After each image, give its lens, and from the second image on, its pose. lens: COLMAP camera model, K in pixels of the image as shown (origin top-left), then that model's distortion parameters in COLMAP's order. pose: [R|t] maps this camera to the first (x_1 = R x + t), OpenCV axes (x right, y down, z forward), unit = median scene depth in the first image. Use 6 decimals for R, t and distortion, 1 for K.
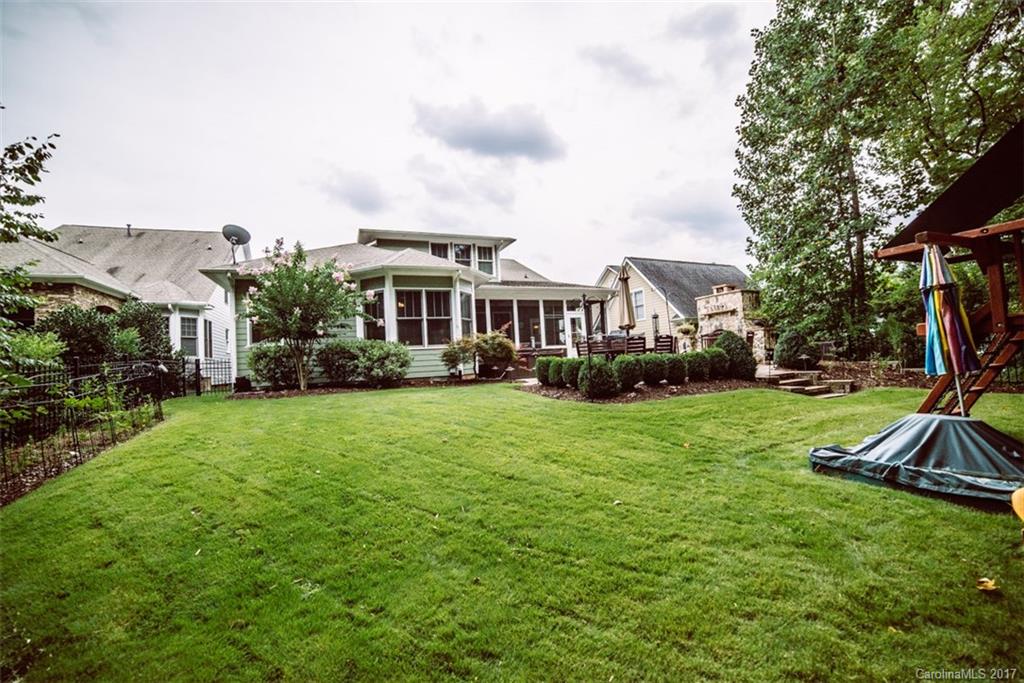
lens RADIAL K [[420.5, 0, 512.0], [0, 420.5, 341.5], [0, 0, 1]] dist [-0.001867, 0.000065]
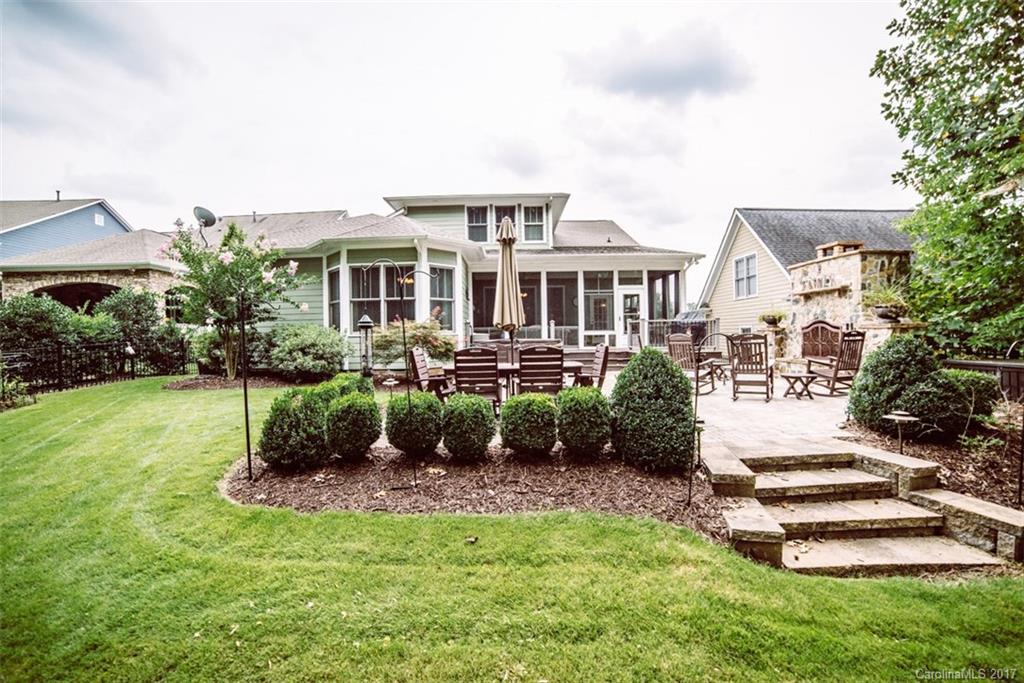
lens RADIAL K [[420.5, 0, 512.0], [0, 420.5, 341.5], [0, 0, 1]] dist [-0.001867, 0.000065]
pose [[0.914499, 0.049189, -0.401586, 0.263552], [-0.016979, 0.996373, 0.083377, -0.032020], [0.404231, -0.069430, 0.912018, 0.232207]]
